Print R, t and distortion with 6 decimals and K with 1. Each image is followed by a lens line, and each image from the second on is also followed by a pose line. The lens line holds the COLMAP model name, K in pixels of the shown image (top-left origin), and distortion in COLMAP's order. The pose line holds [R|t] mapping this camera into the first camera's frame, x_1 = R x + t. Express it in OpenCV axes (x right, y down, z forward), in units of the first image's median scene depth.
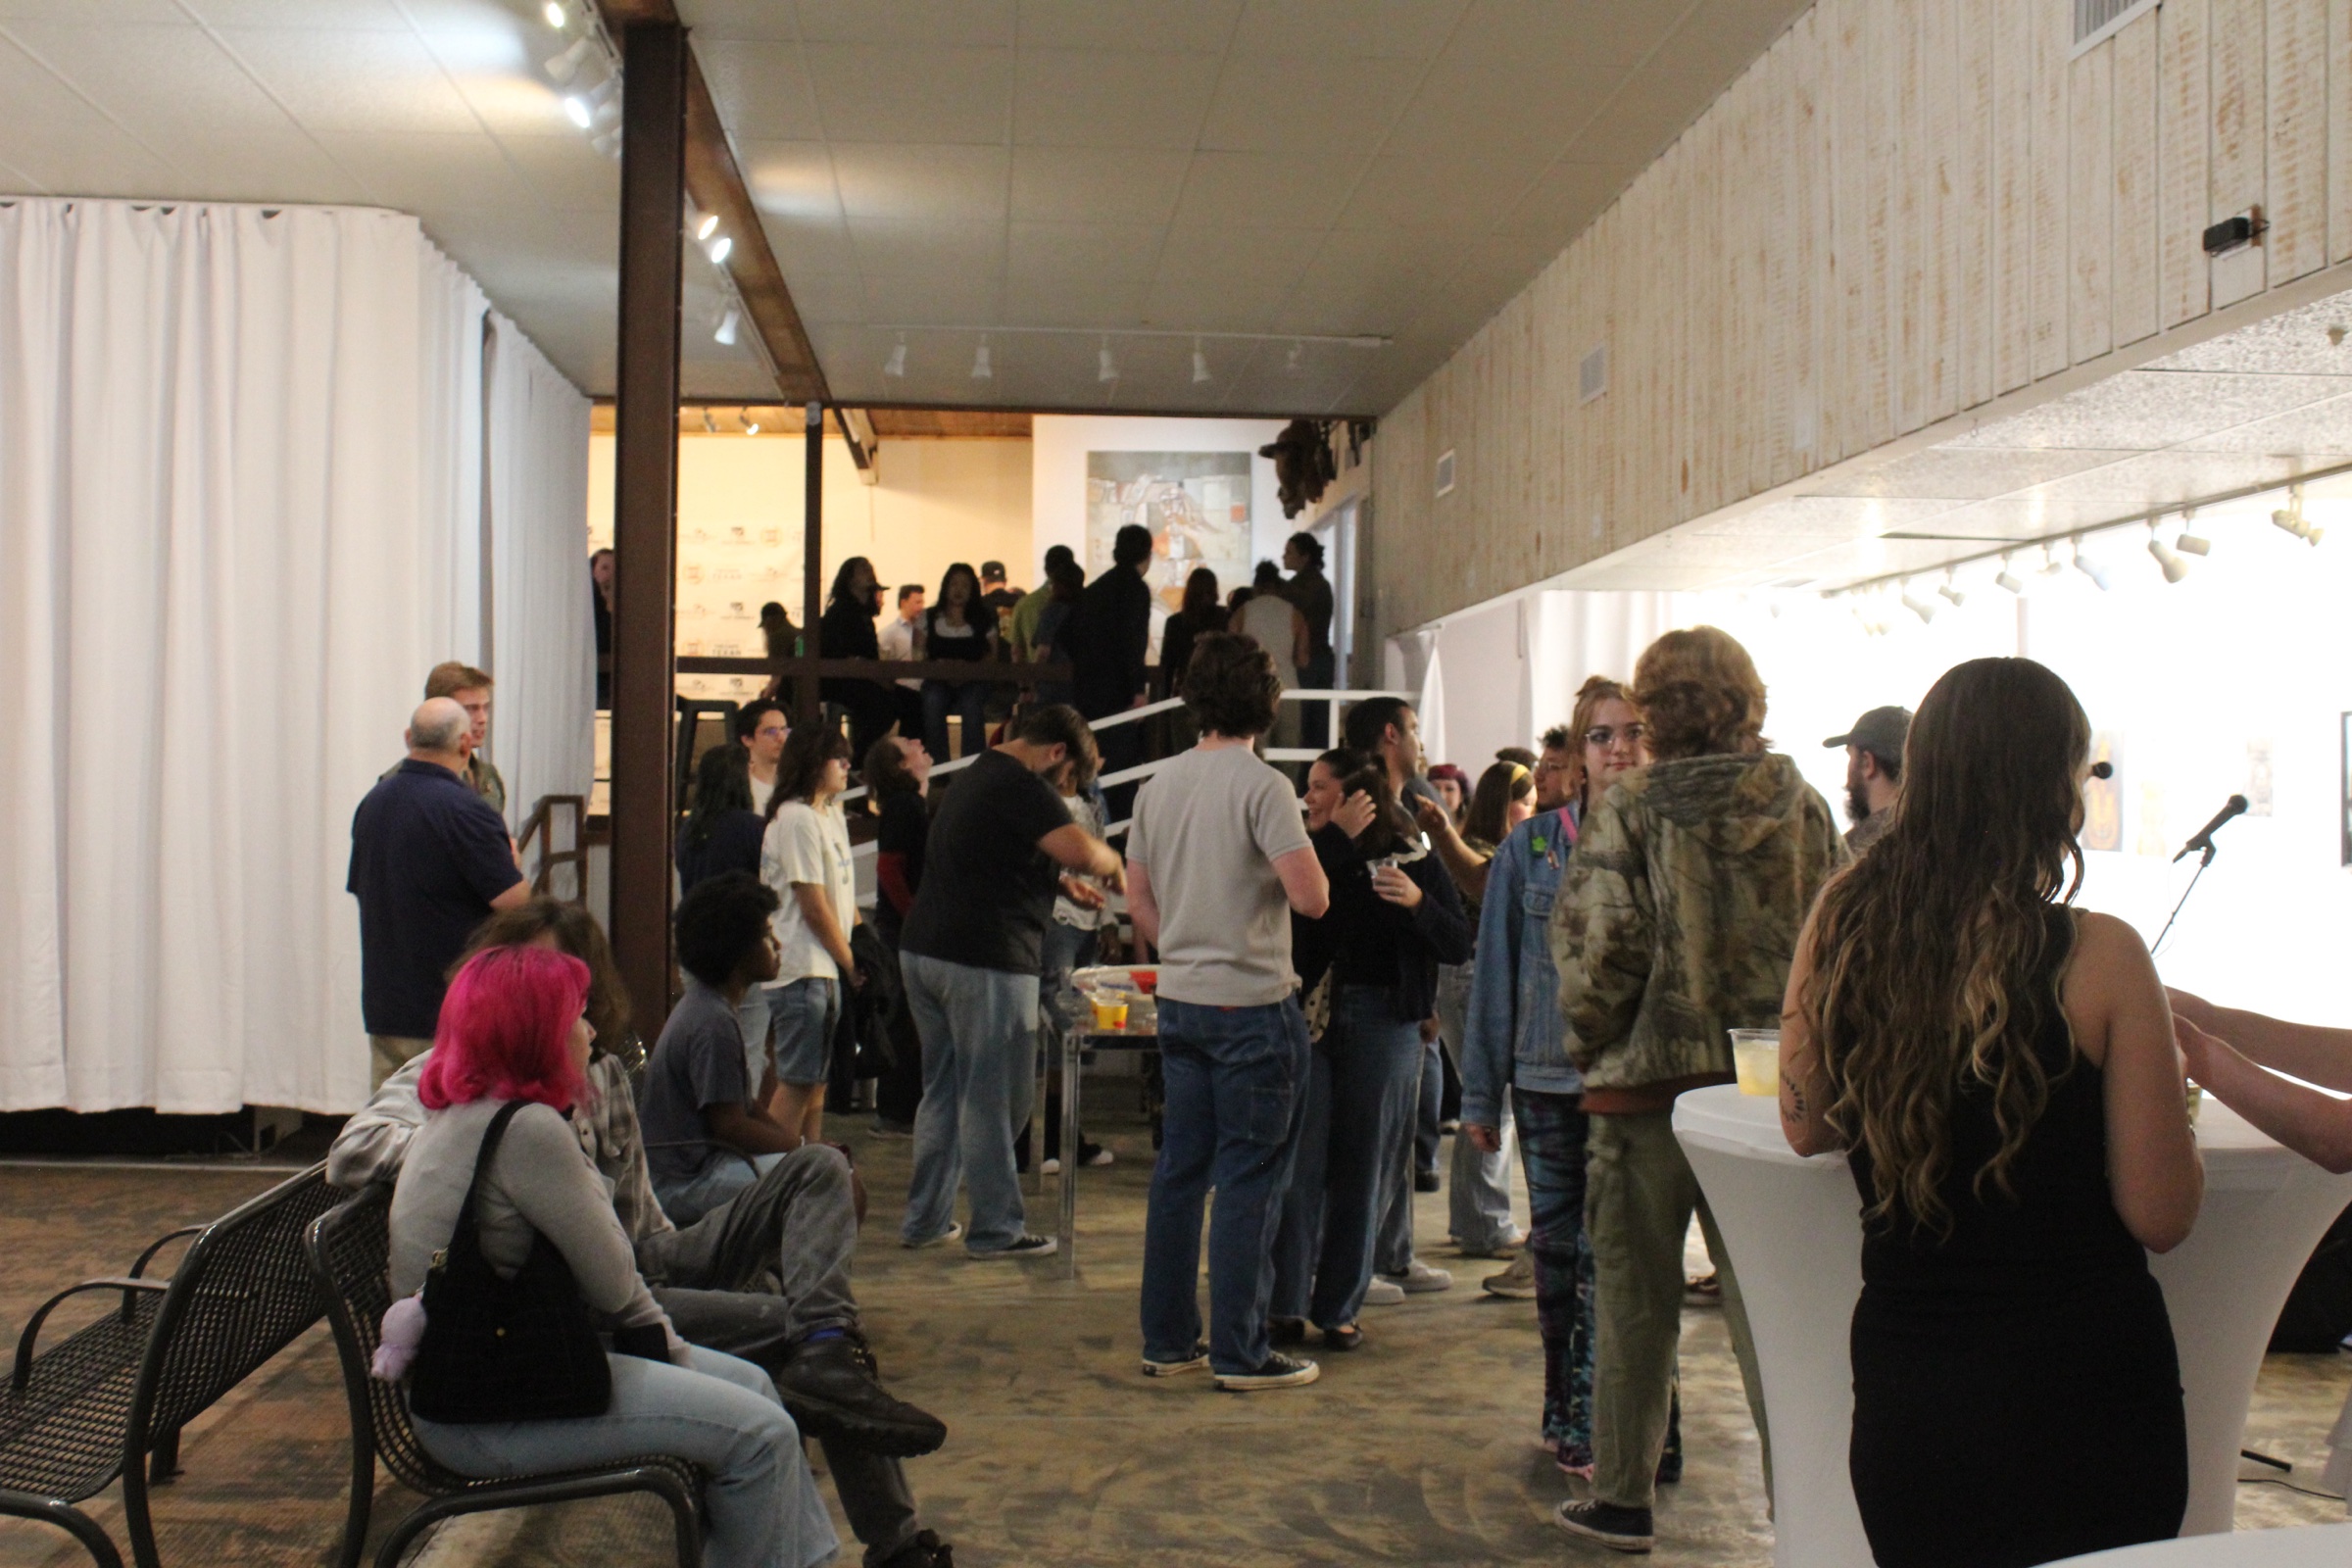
lens RADIAL K [[2752.9, 0, 1157.4], [0, 2752.9, 777.8], [0, 0, 1]] dist [-0.060011, 0.000000]
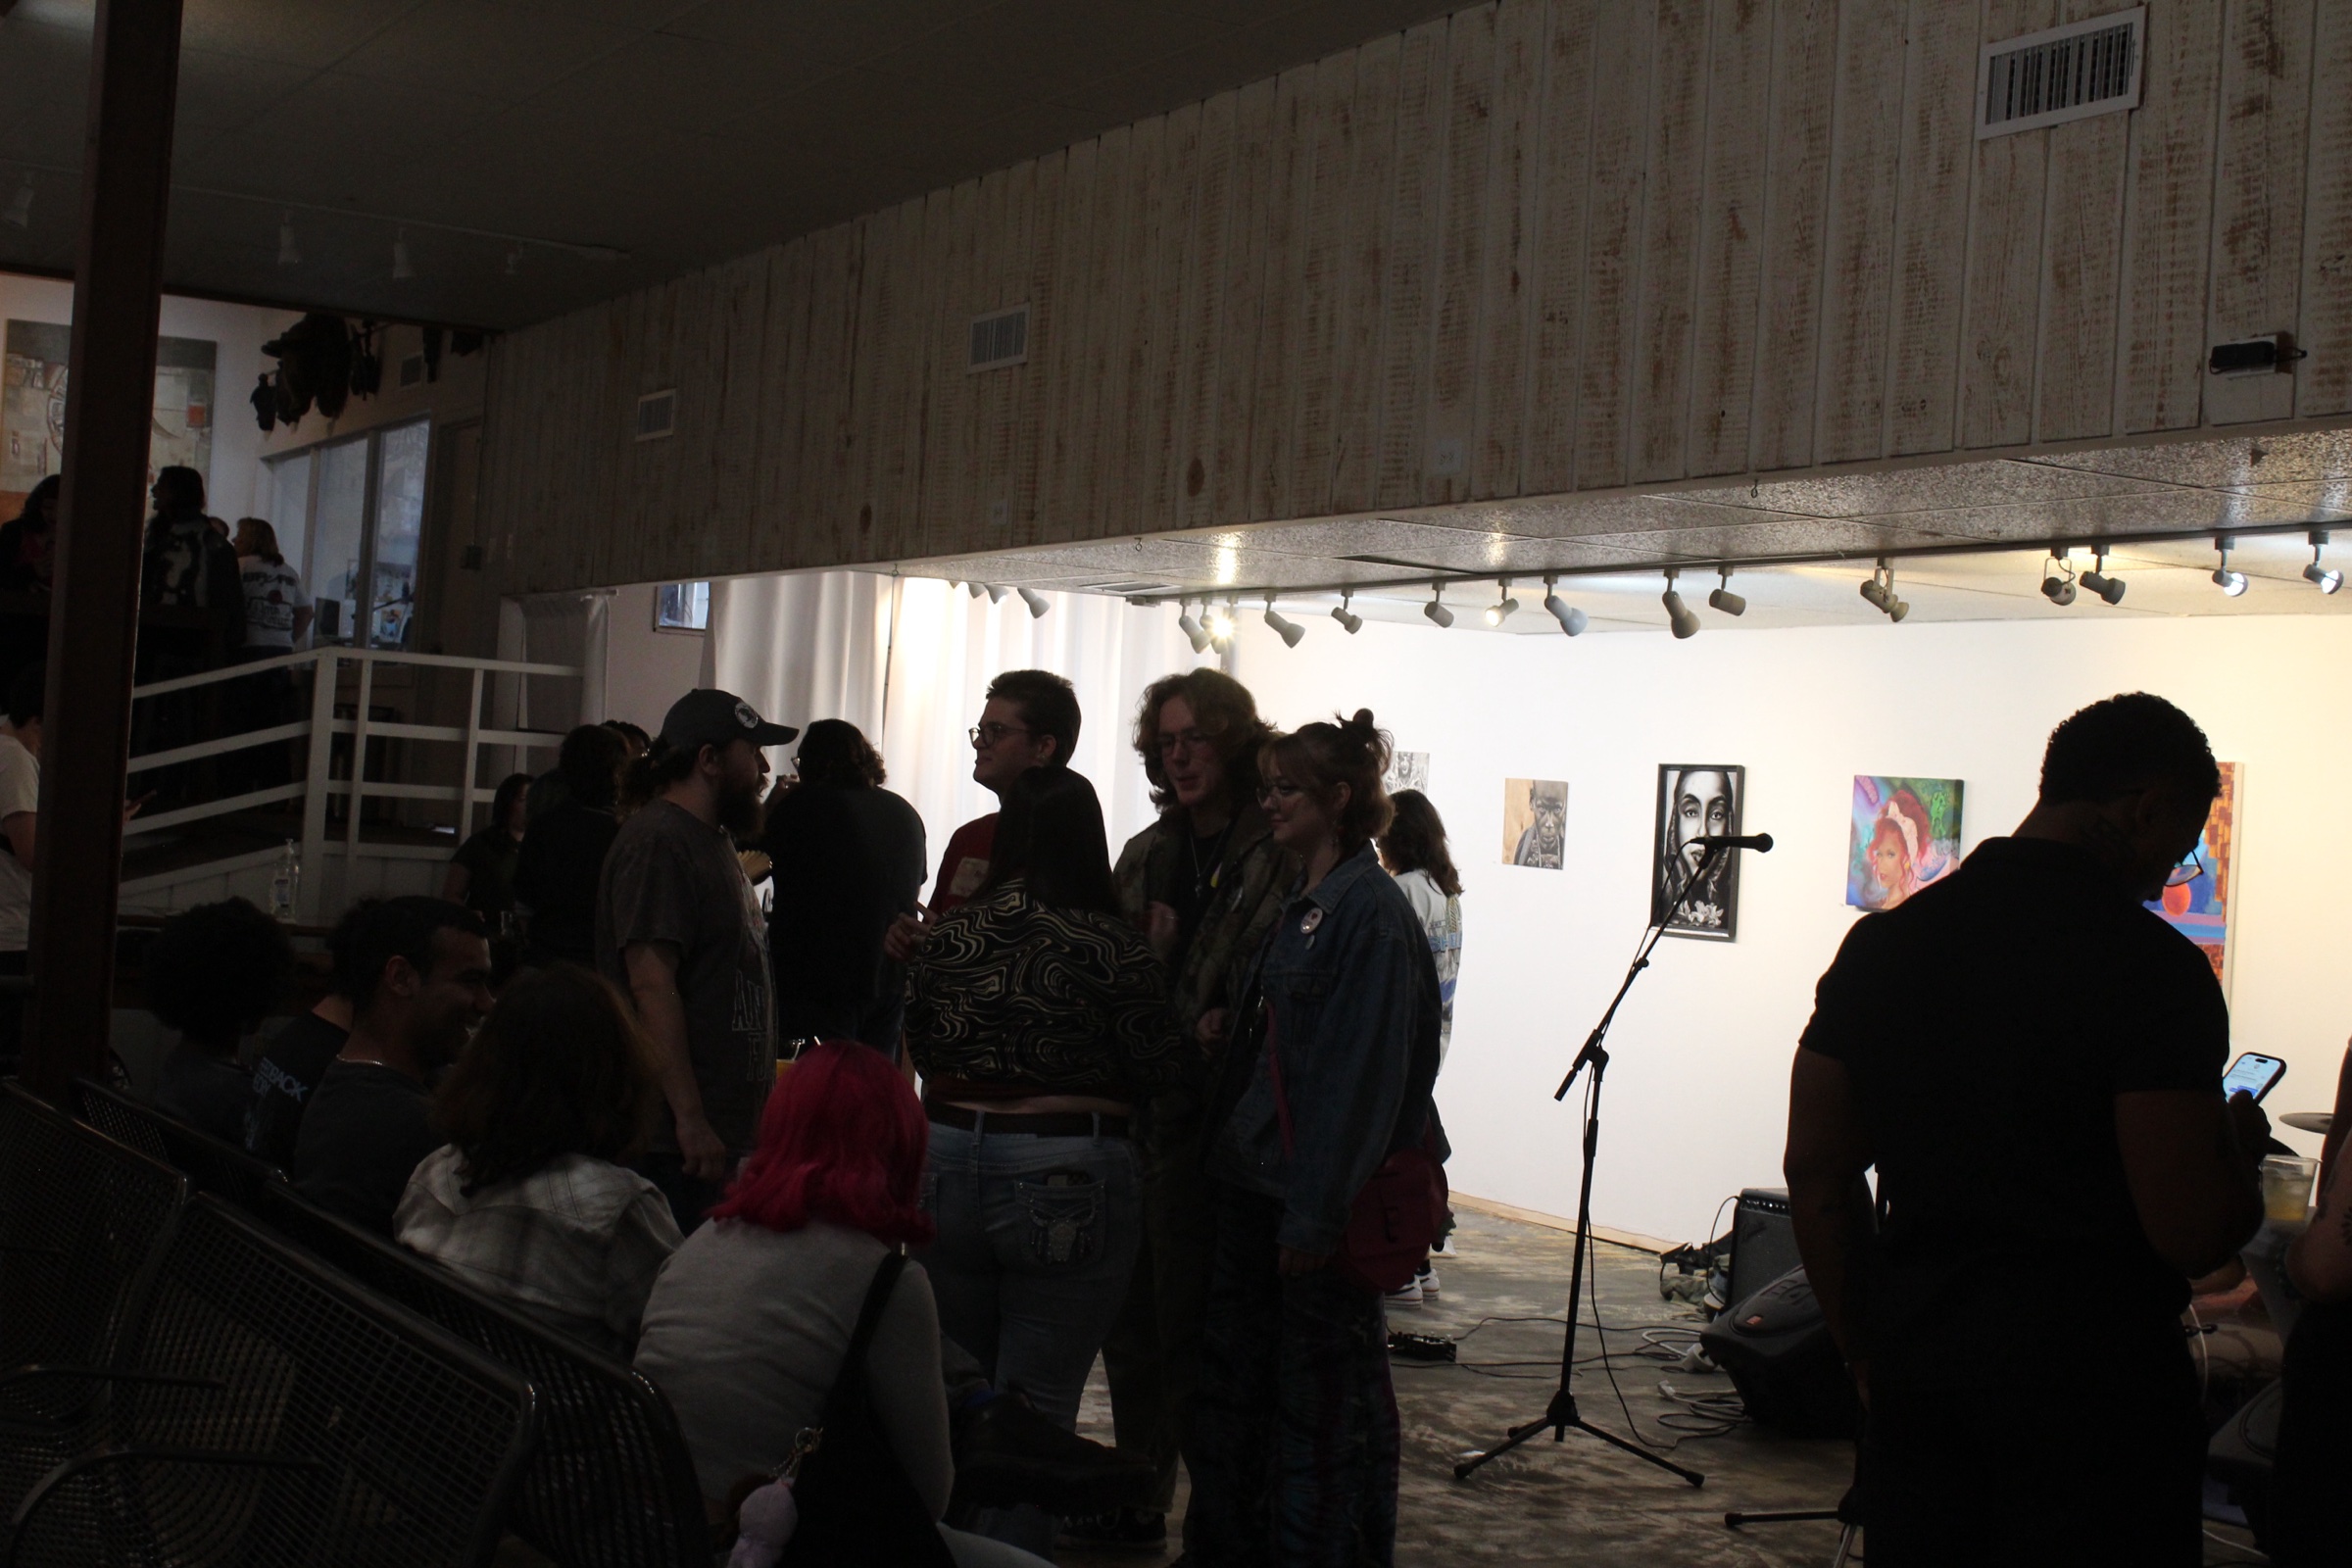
lens RADIAL K [[3252.6, 0, 1144.1], [0, 3252.6, 758.3], [0, 0, 1]] dist [-0.051396, 0.000000]
pose [[0.906063, 0.056388, 0.419368, -0.219775], [-0.057991, 0.998277, -0.008935, -0.006067], [-0.419150, -0.016224, 0.907772, 0.031081]]
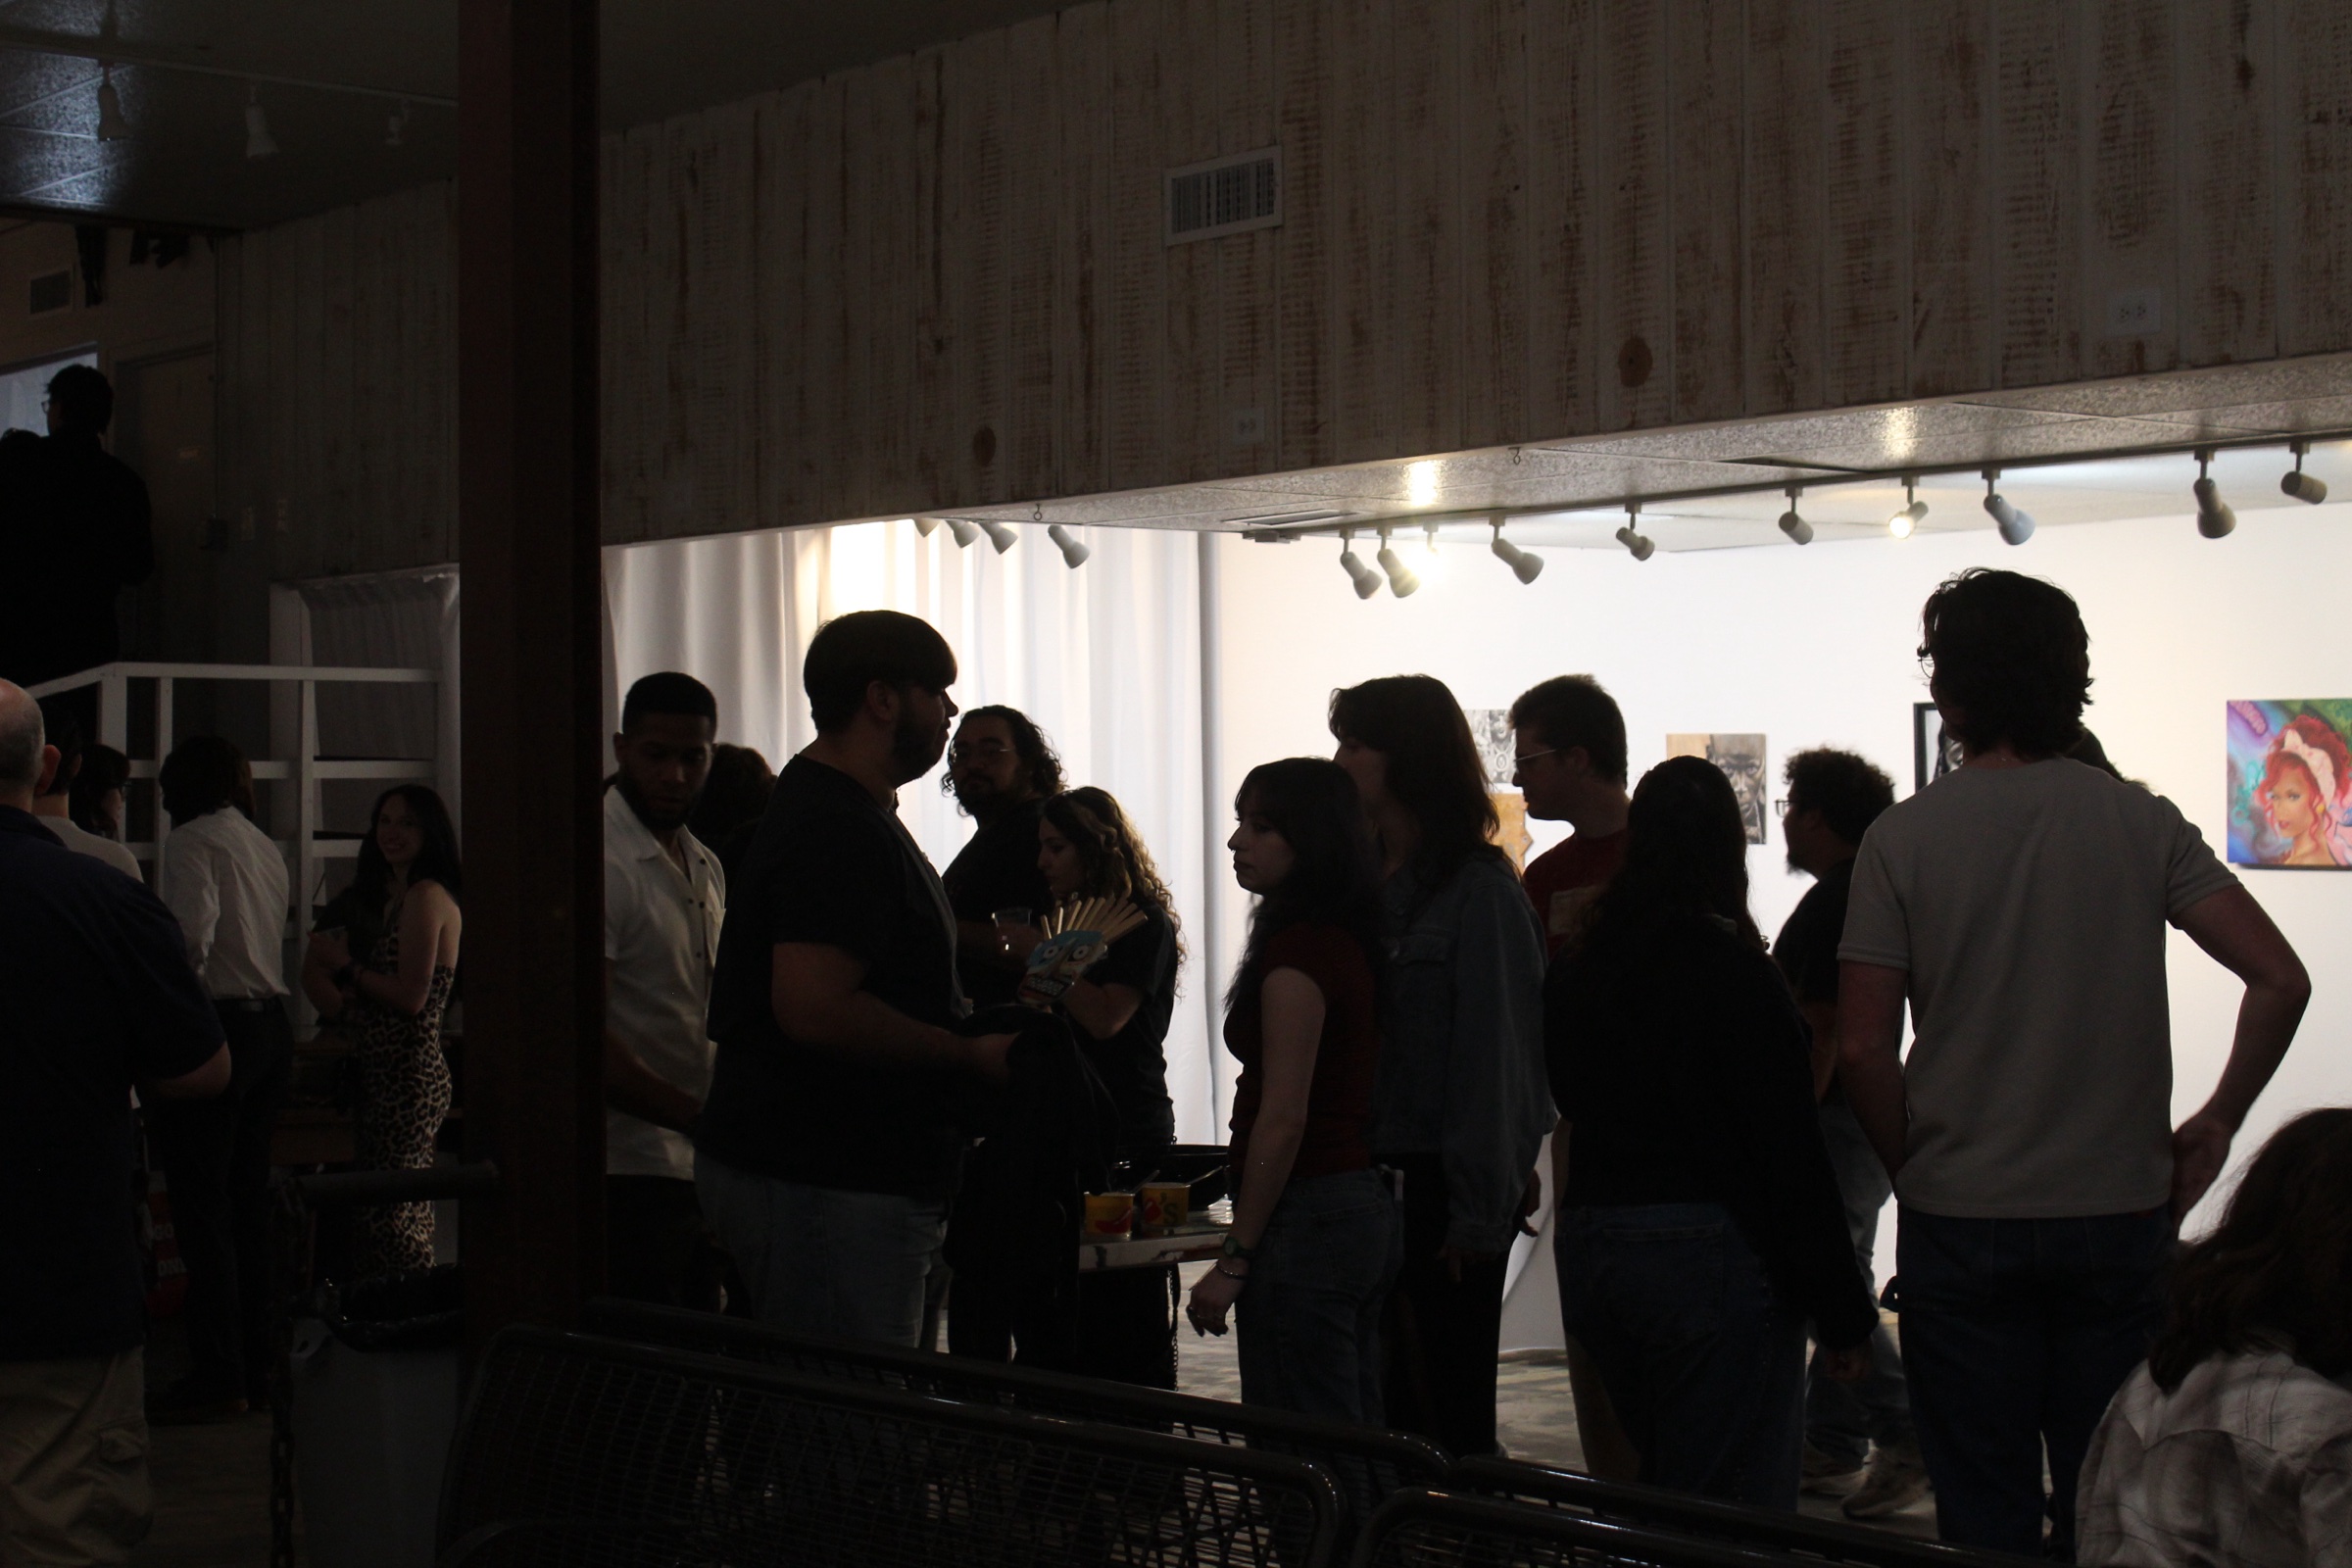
lens RADIAL K [[3857.0, 0, 1100.1], [0, 3857.0, 796.3], [0, 0, 1]] dist [-0.008212, 0.000000]
pose [[0.823276, -0.011744, 0.567520, -0.382559], [0.010096, 0.999931, 0.006046, -0.007571], [-0.567552, 0.000752, 0.823337, 0.238082]]
